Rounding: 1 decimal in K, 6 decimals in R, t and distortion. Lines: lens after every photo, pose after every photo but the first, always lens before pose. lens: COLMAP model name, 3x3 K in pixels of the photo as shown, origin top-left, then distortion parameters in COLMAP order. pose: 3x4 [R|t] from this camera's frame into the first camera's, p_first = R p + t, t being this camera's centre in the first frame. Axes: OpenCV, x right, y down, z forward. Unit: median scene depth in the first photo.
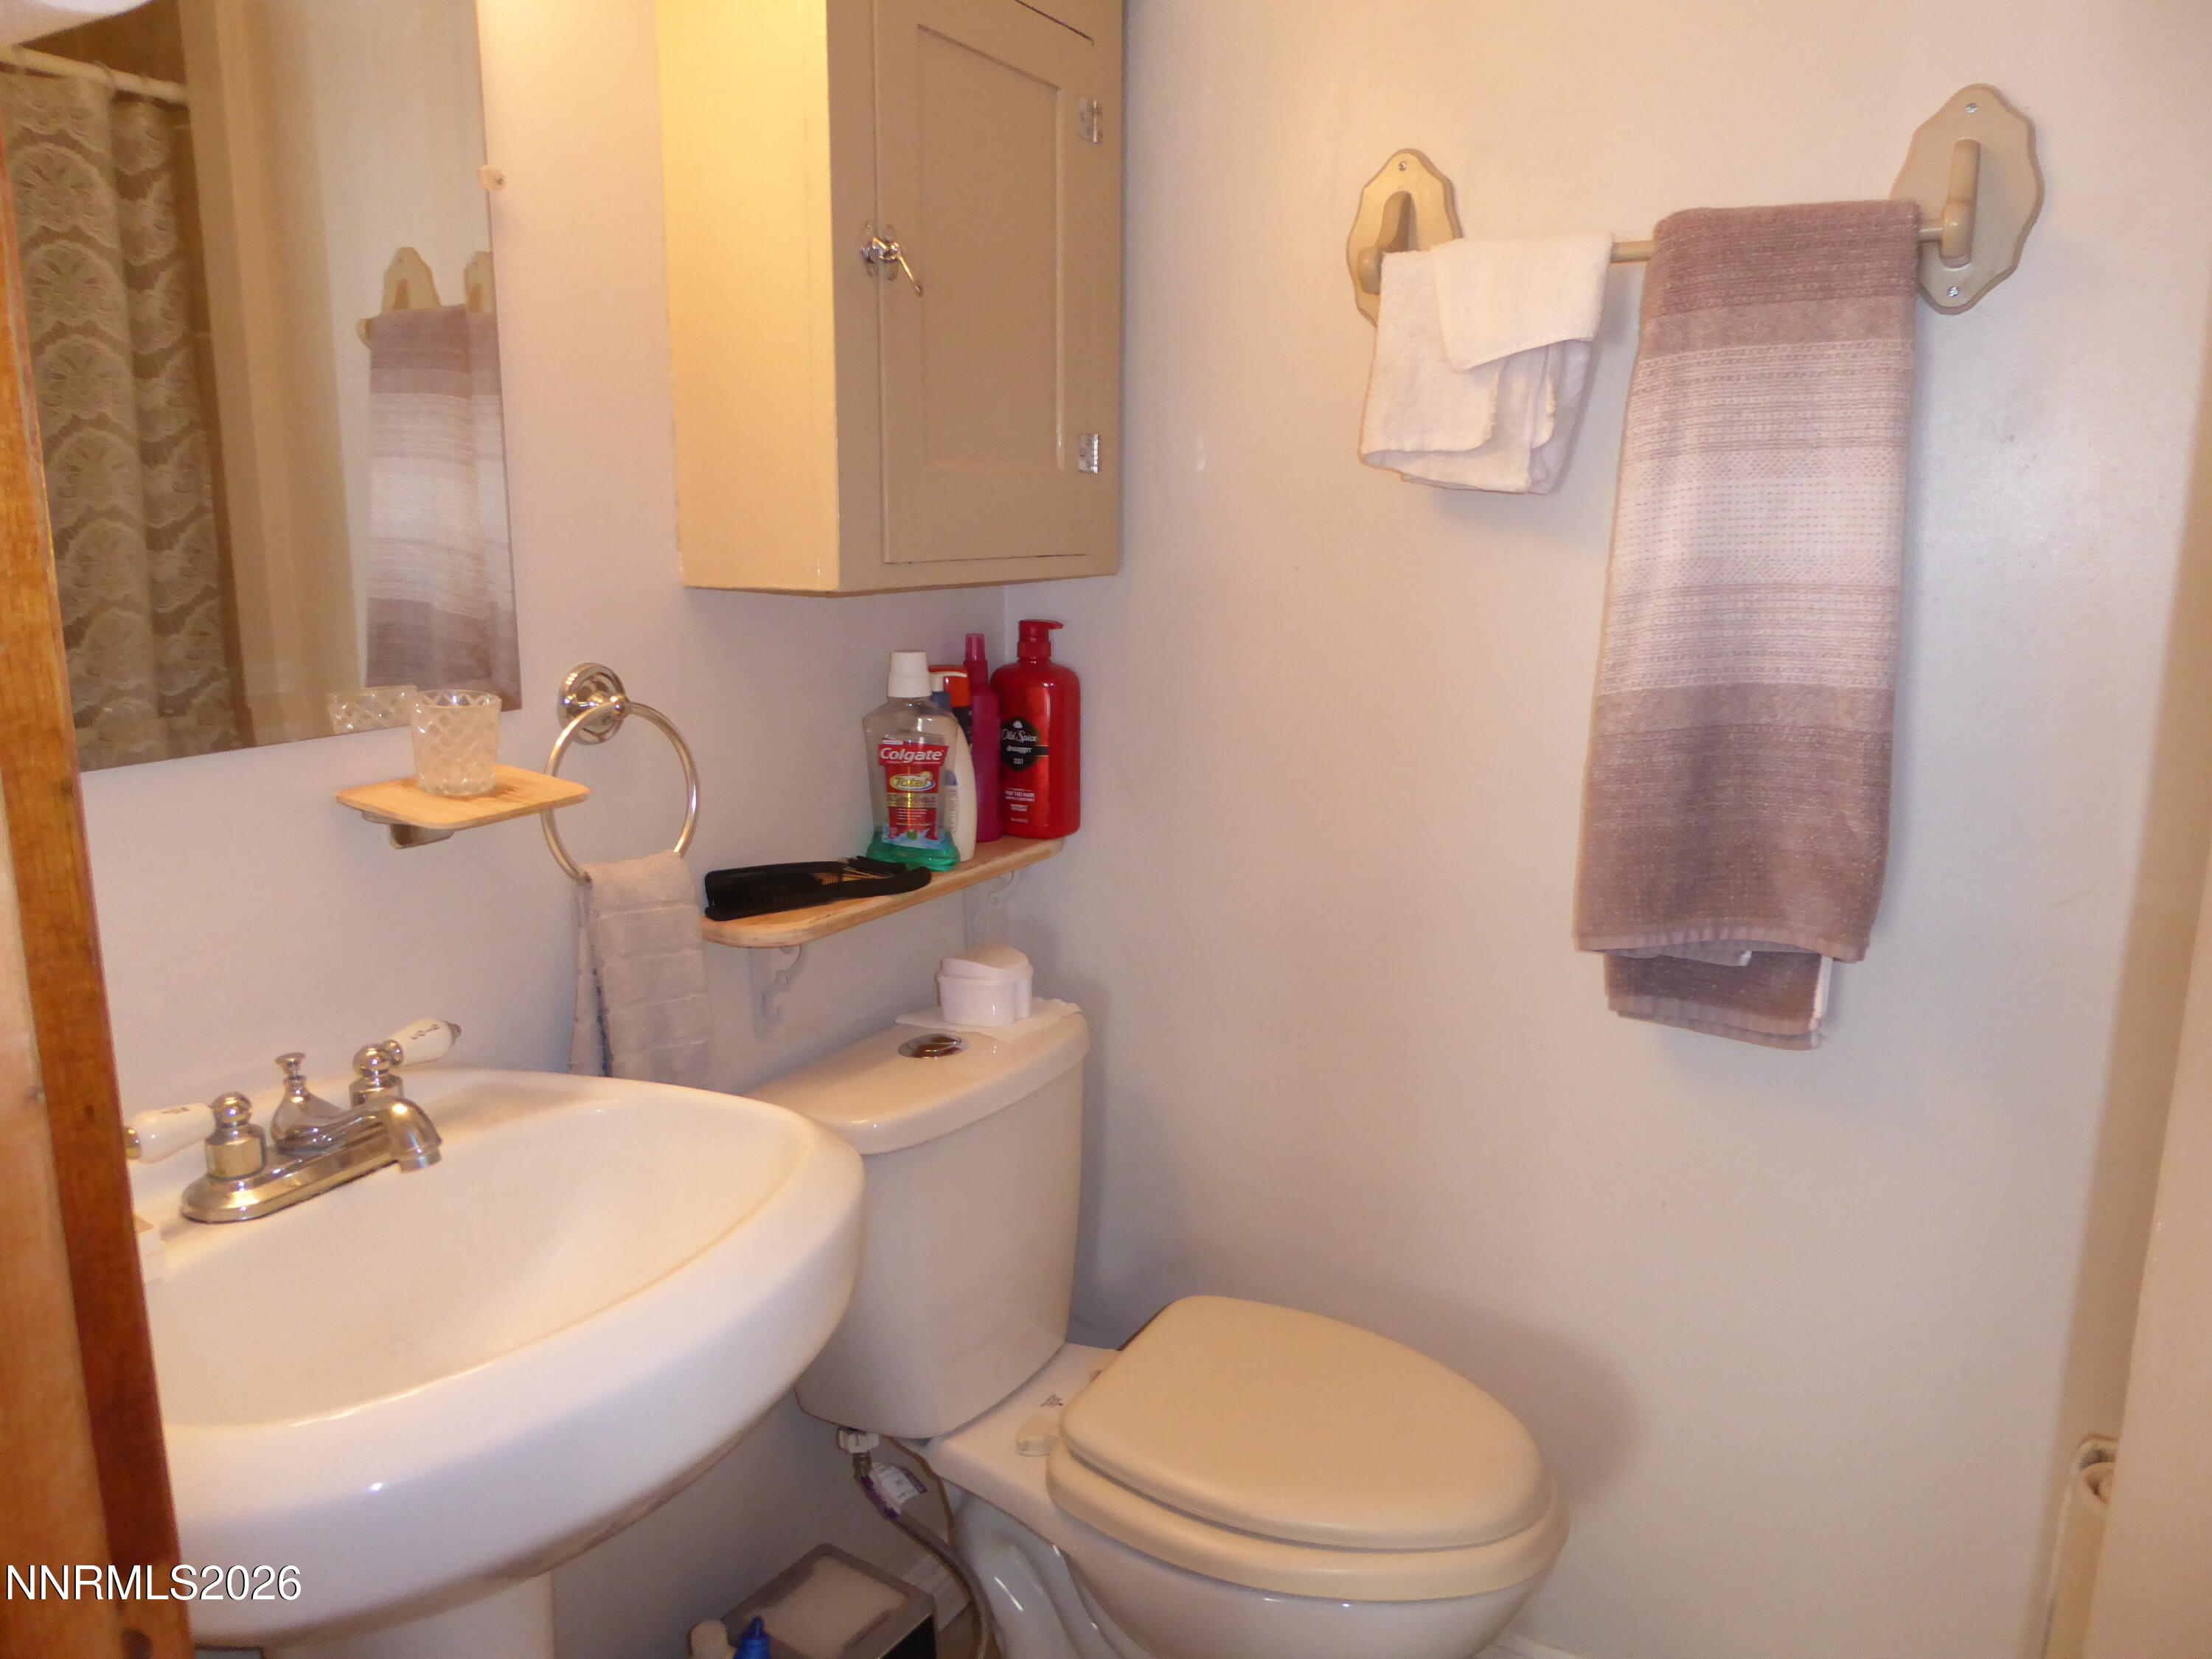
lens RADIAL K [[1565.6, 0, 1098.5], [0, 1565.6, 833.1], [0, 0, 1]] dist [-0.028746, 0.003922]
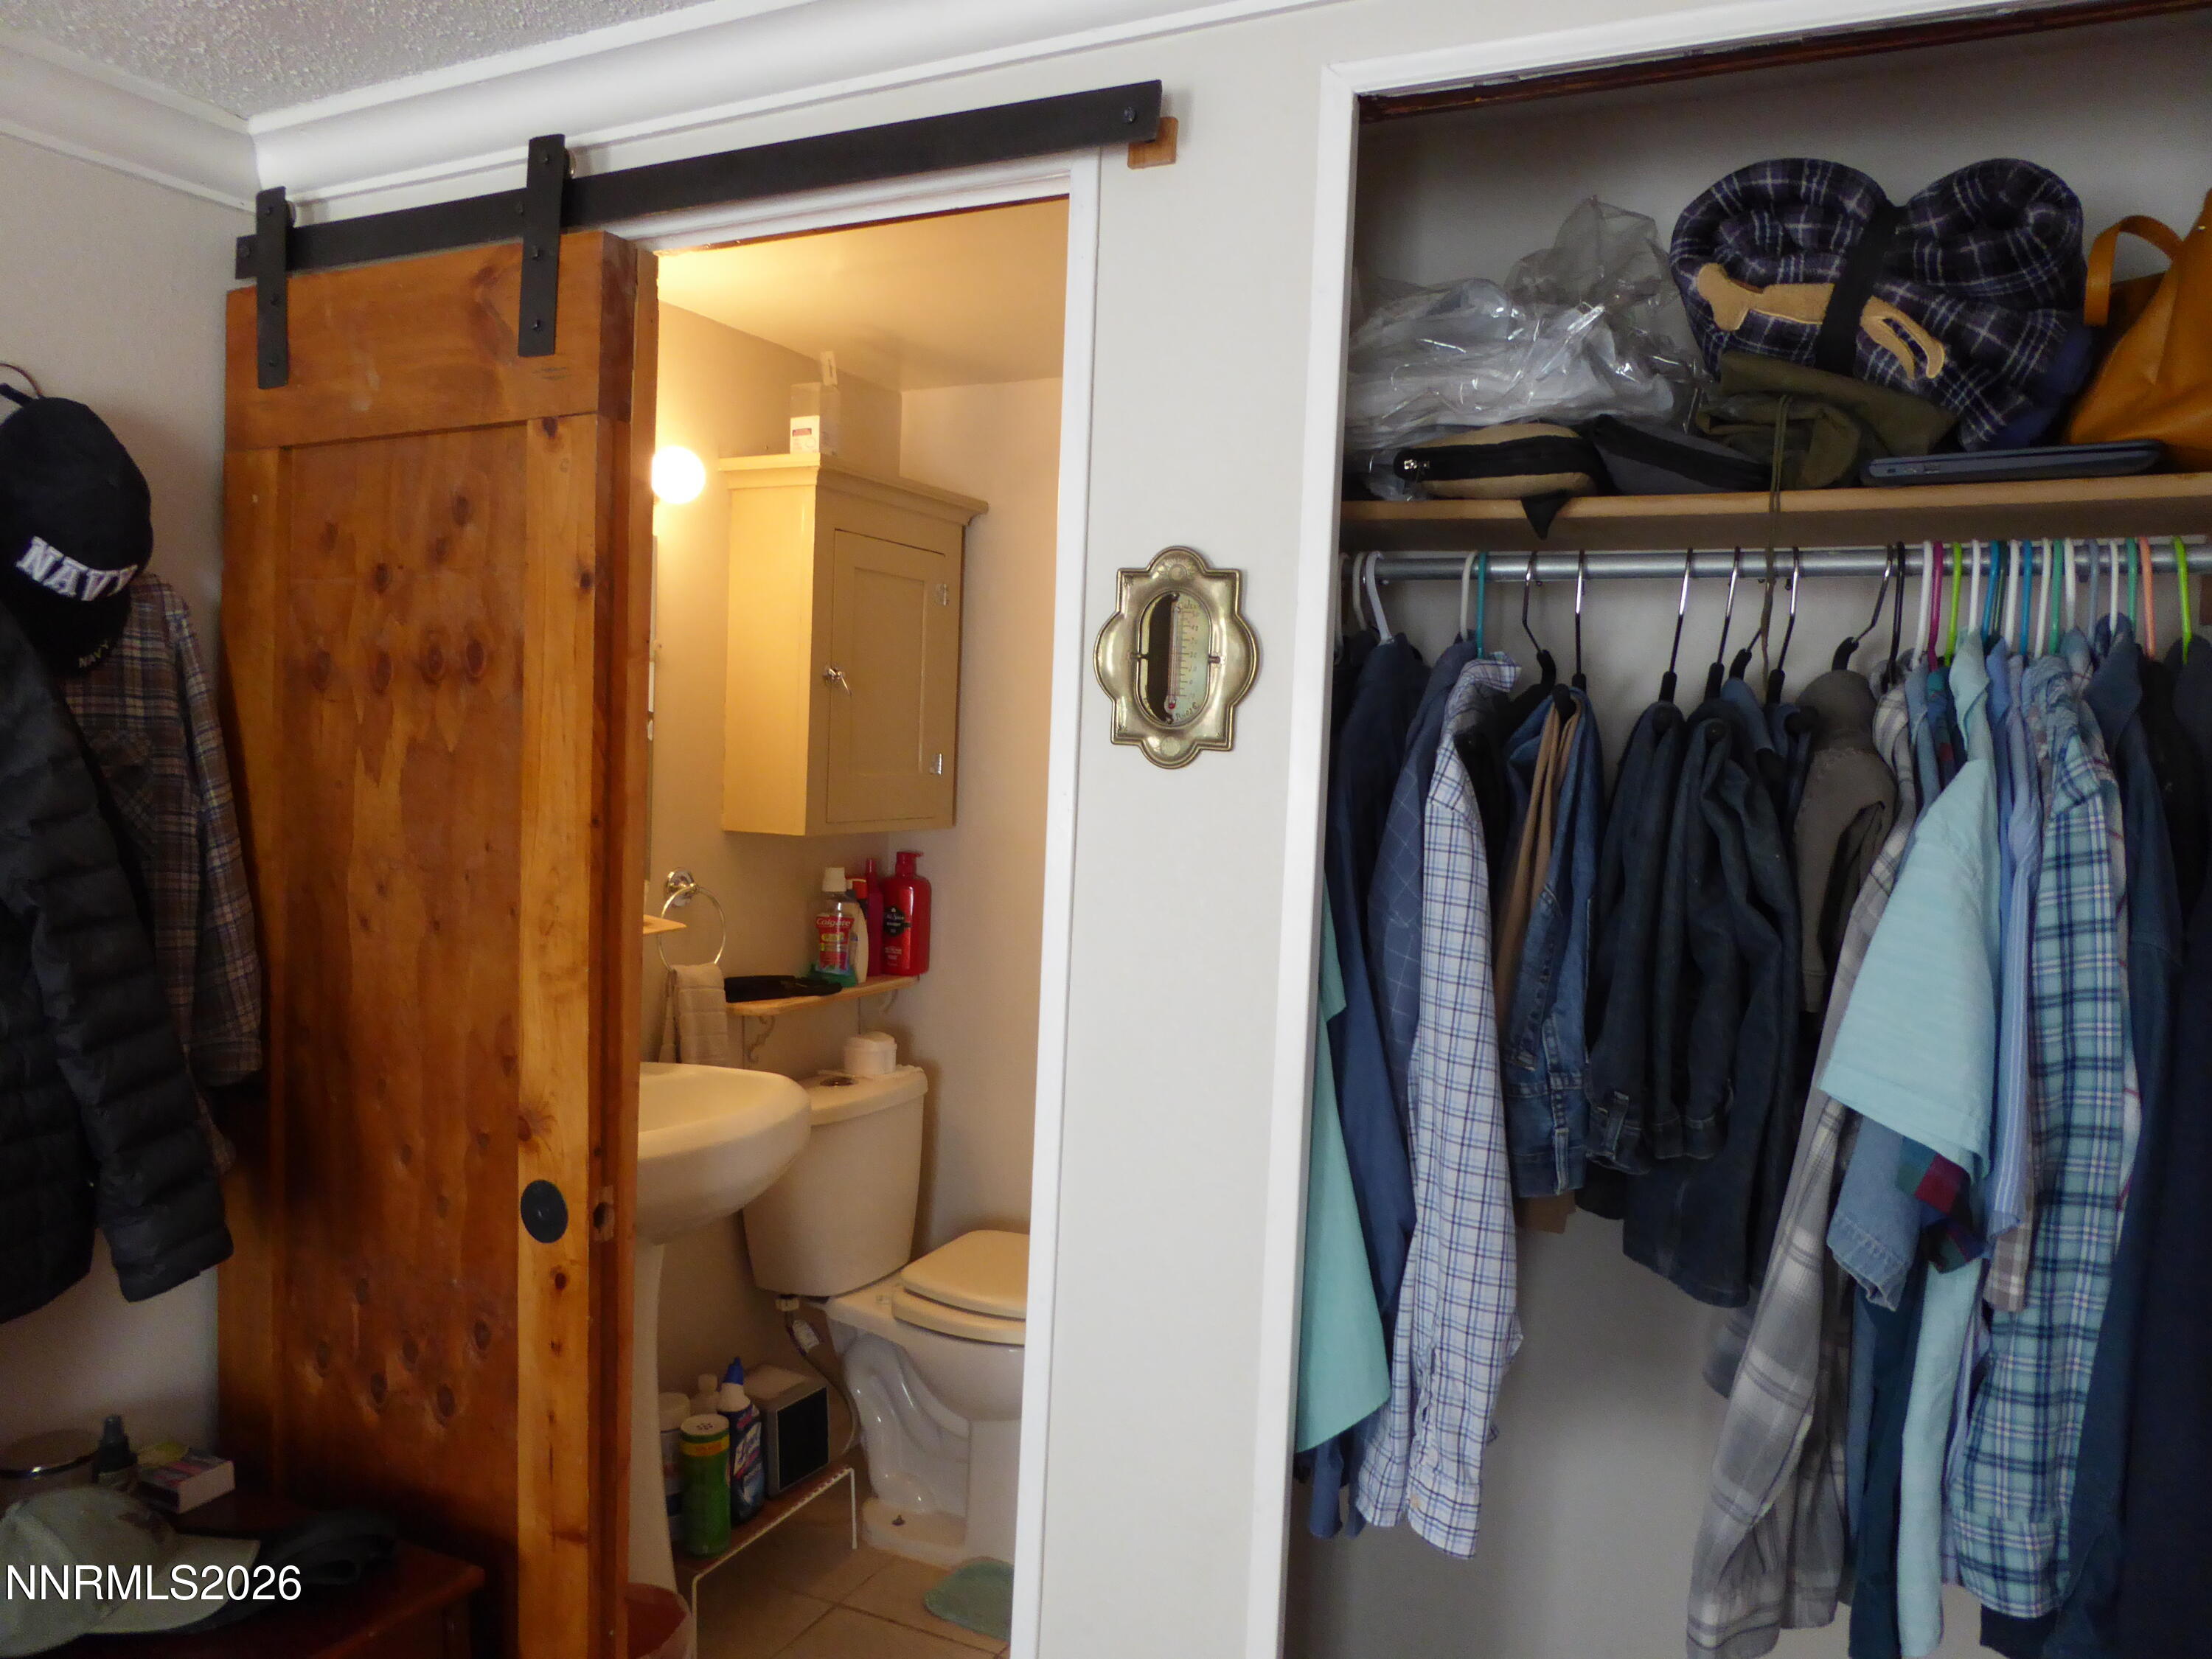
lens RADIAL K [[1565.6, 0, 1113.1], [0, 1565.6, 838.4], [0, 0, 1]] dist [-0.028746, 0.003922]
pose [[0.997088, 0.029854, 0.070176, 0.075063], [-0.020001, 0.990351, -0.137129, 0.096125], [-0.073593, 0.135326, 0.988064, -0.845094]]
